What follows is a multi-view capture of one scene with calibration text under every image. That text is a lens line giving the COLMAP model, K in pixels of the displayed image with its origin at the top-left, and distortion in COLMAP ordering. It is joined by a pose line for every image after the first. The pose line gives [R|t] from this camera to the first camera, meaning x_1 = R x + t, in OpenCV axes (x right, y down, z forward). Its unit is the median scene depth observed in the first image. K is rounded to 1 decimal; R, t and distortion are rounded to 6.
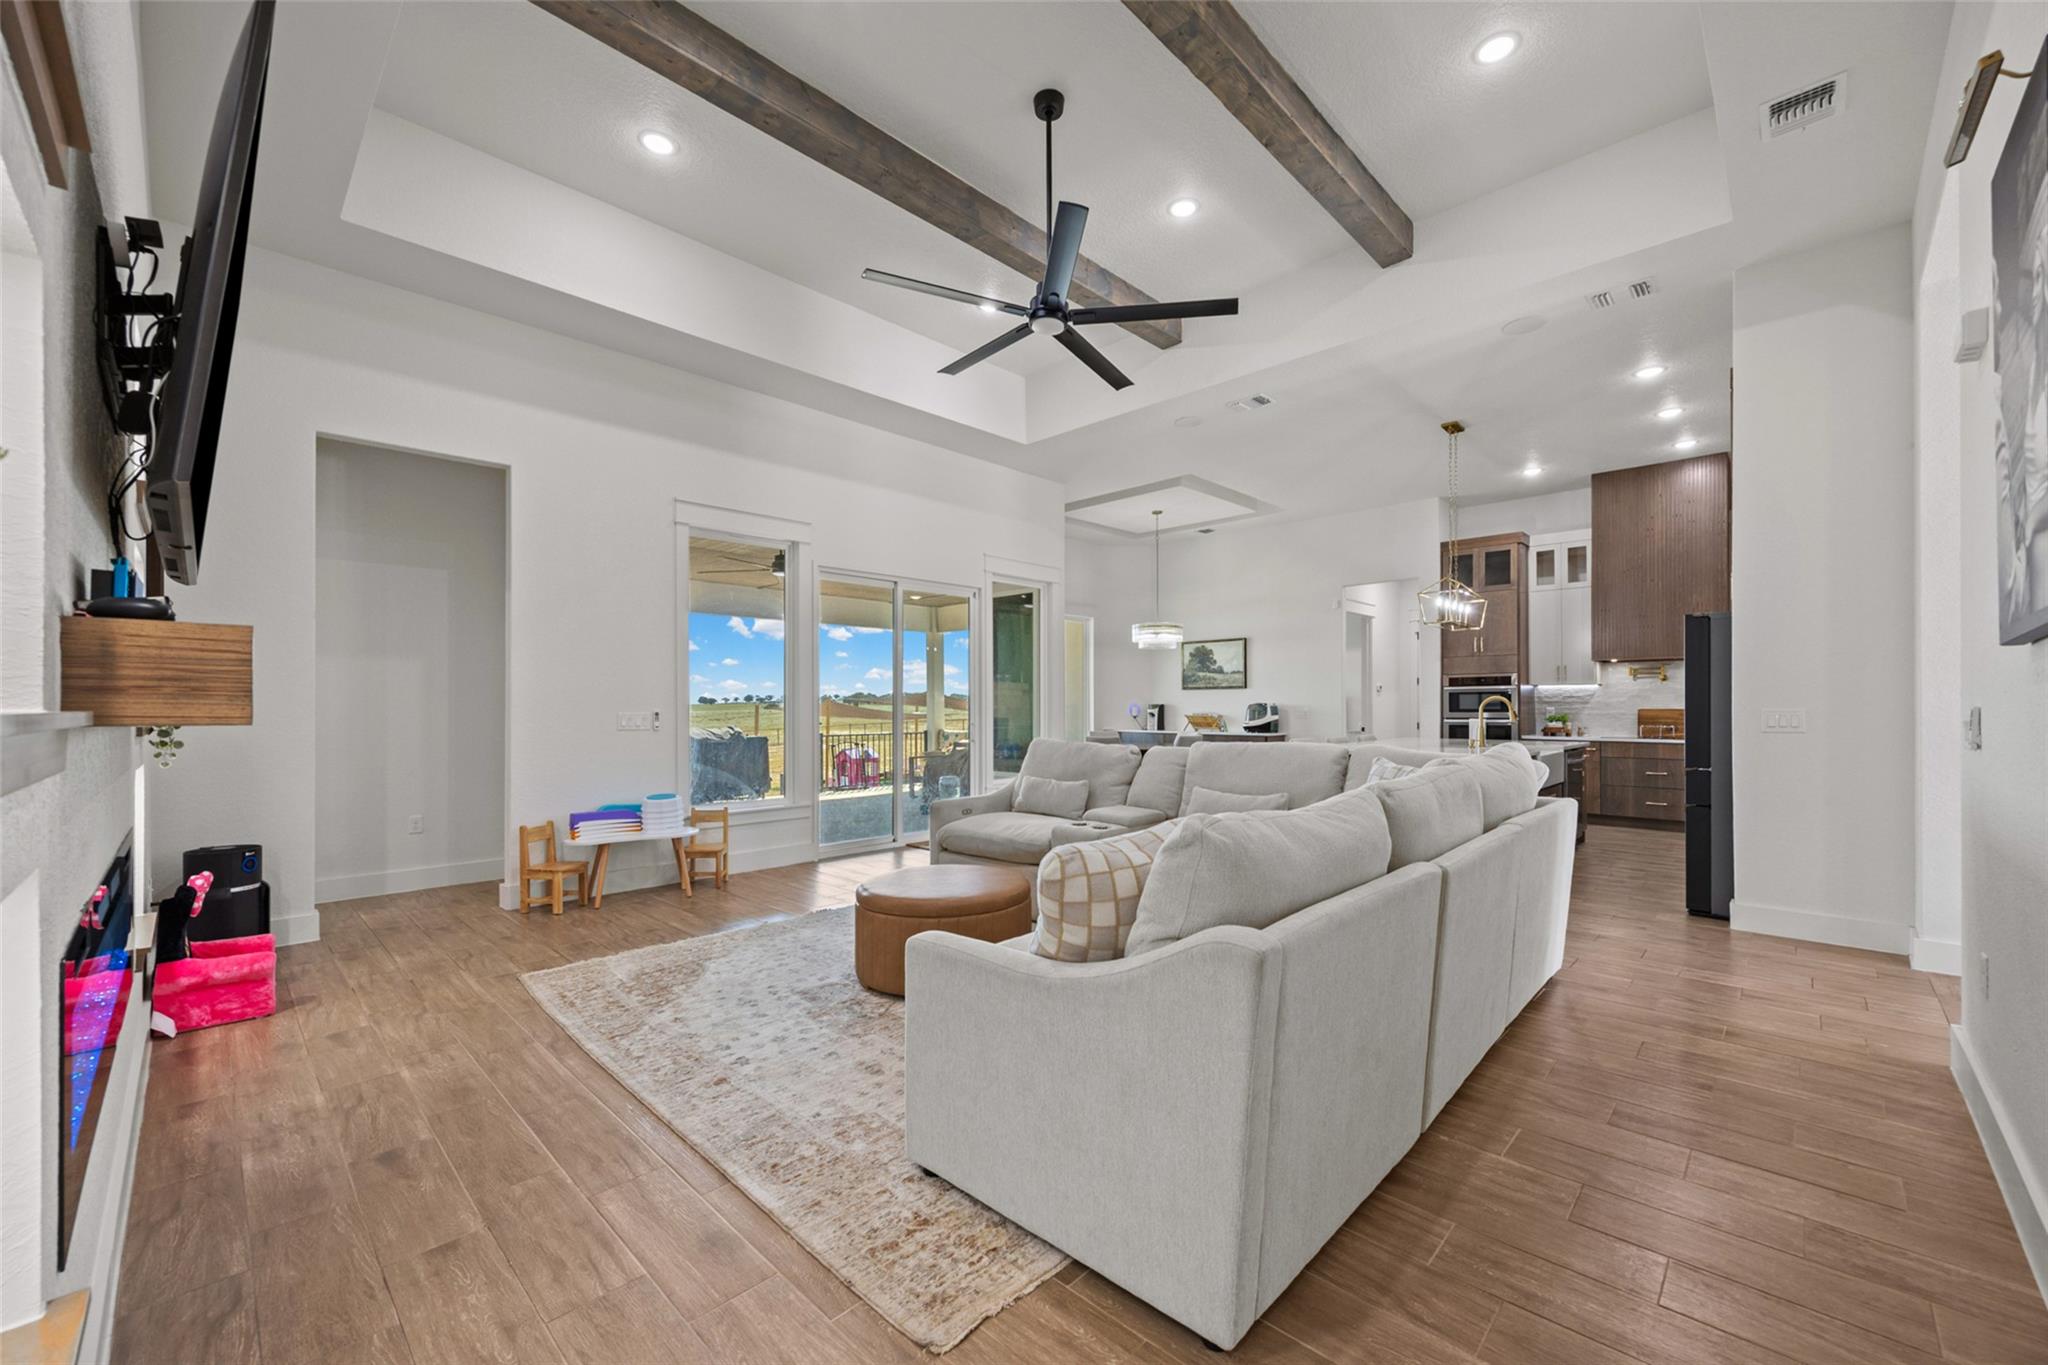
lens RADIAL K [[811.8, 0, 1033.8], [0, 811.8, 705.3], [0, 0, 1]] dist [-0.000890, -0.000147]
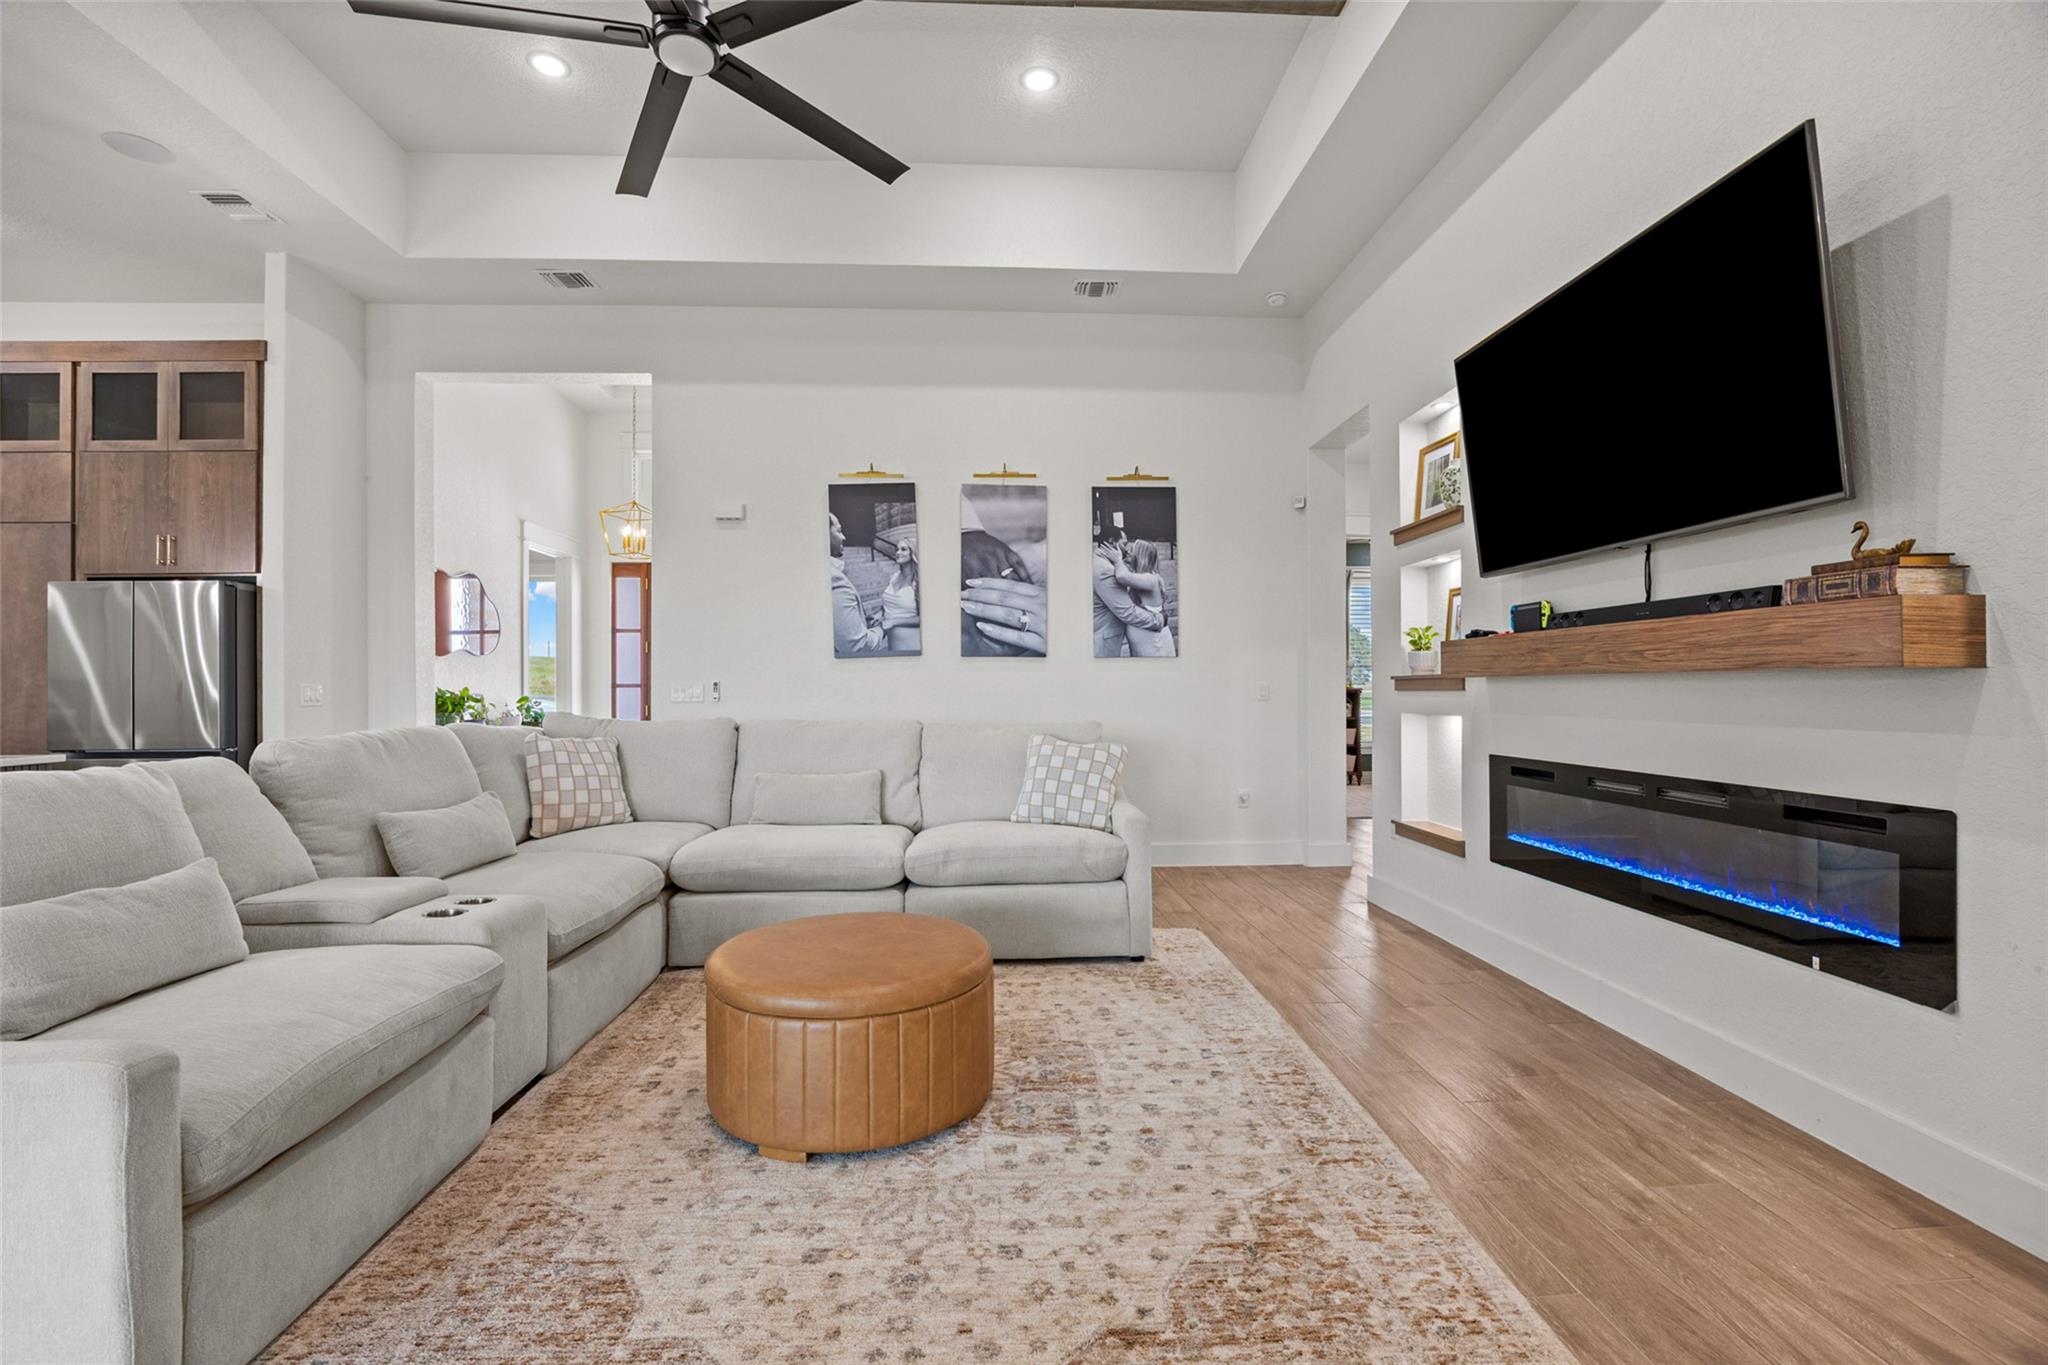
lens RADIAL K [[892.9, 0, 1025.9], [0, 892.9, 685.0], [0, 0, 1]] dist [-0.015544, 0.000545]
pose [[-0.732666, 0.009205, 0.680526, -0.295573], [0.006557, 0.999958, -0.006466, 0.009948], [-0.680556, -0.000275, -0.732696, 0.618917]]
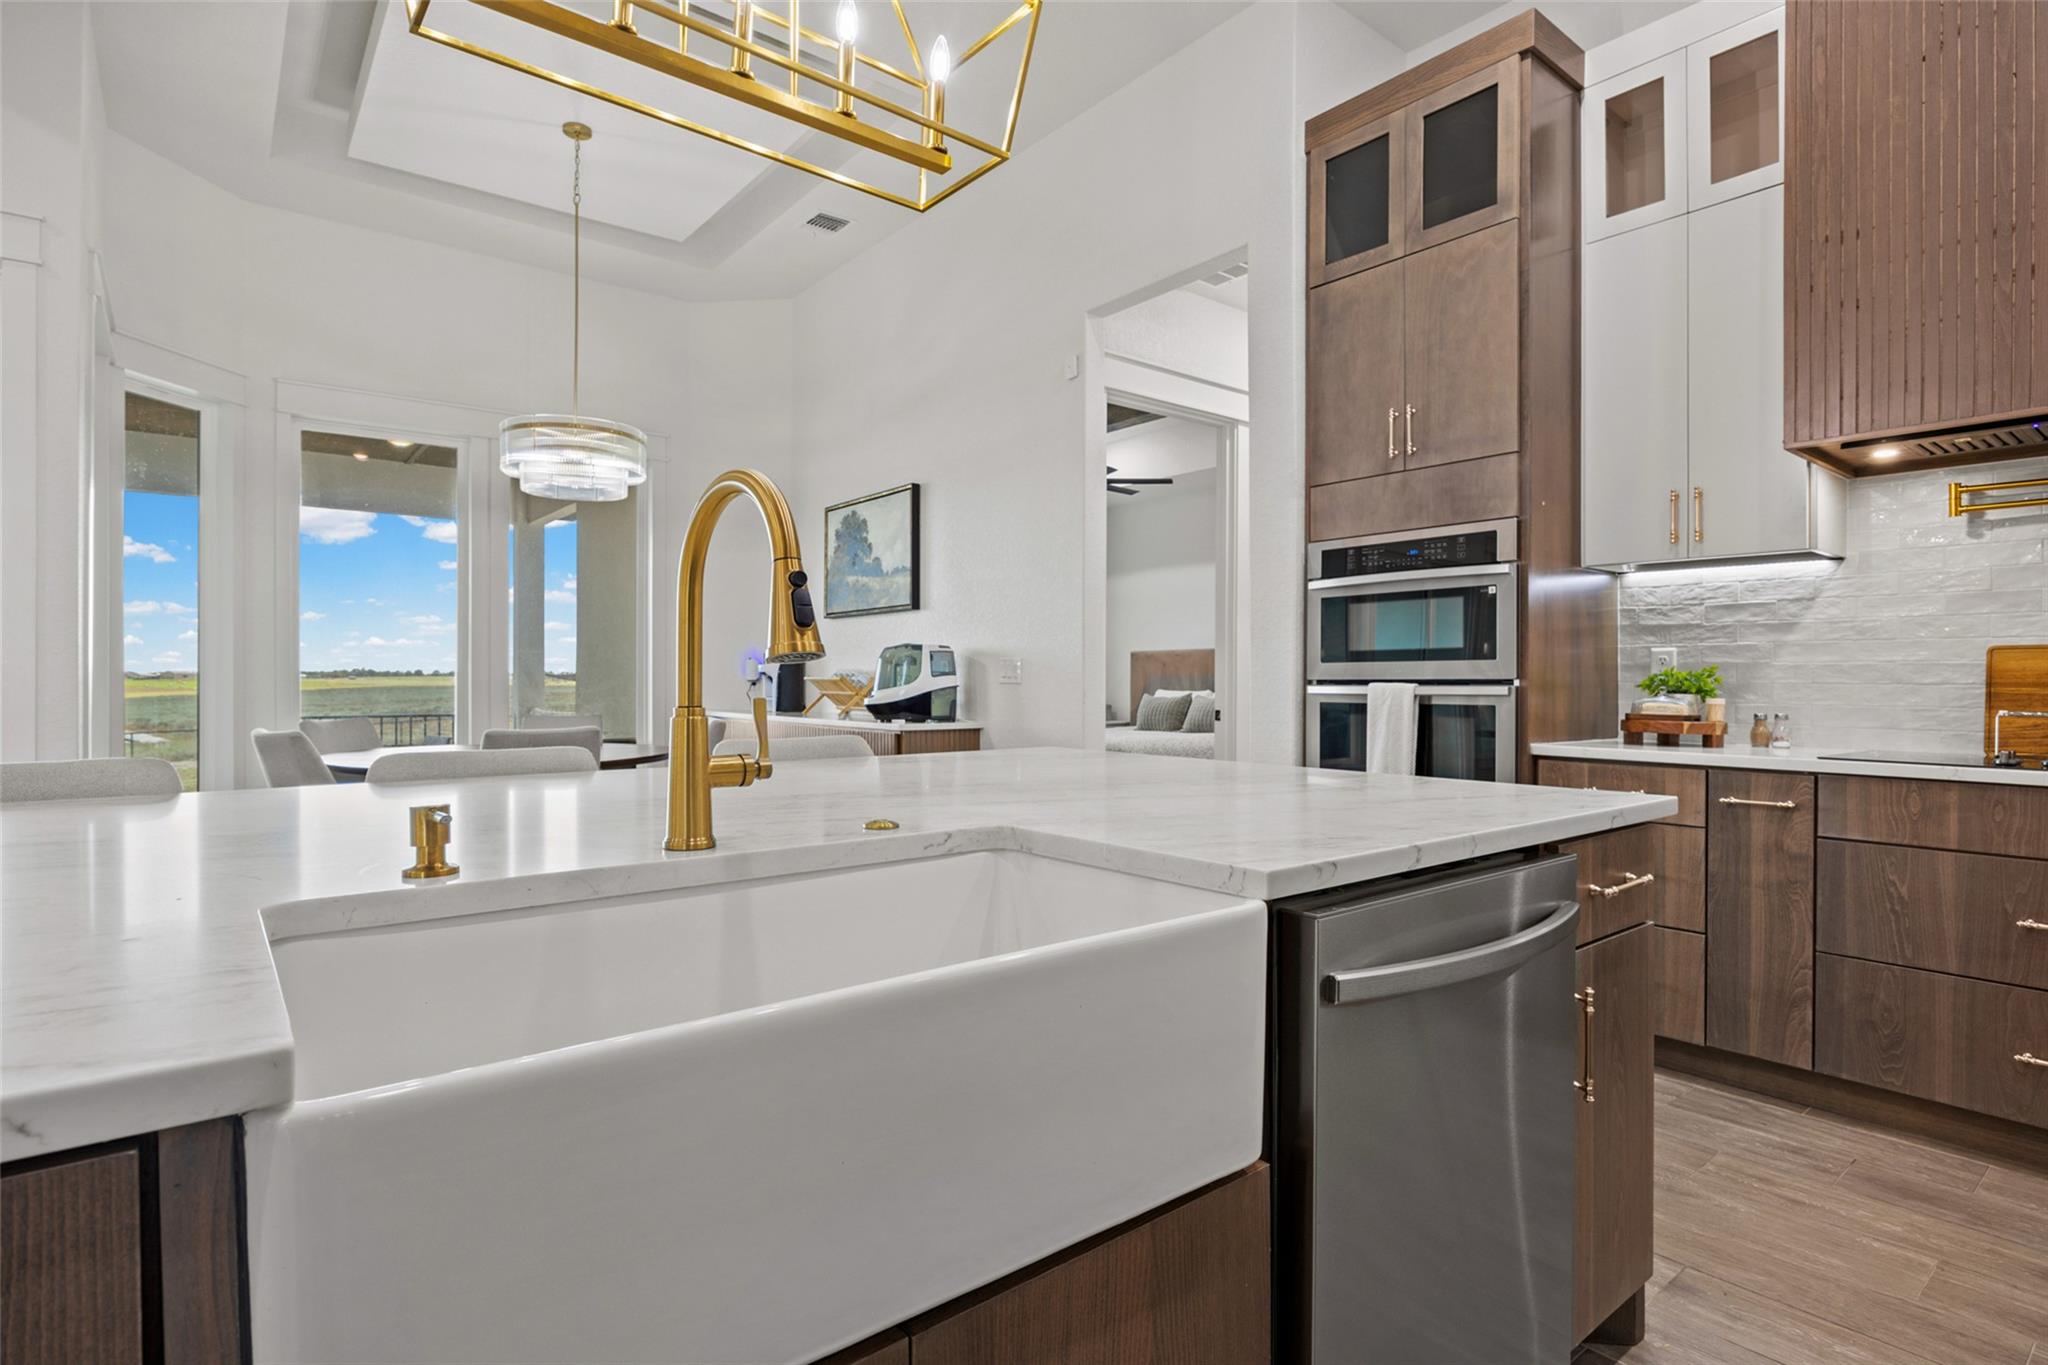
lens RADIAL K [[1044.1, 0, 1024.0], [0, 1044.1, 682.5], [0, 0, 1]] dist [-0.014125, 0.000460]
pose [[0.991083, 0.005524, -0.133135, 0.489064], [-0.005254, 0.999983, 0.002377, 0.017095], [0.133146, -0.001656, 0.991095, 0.640320]]
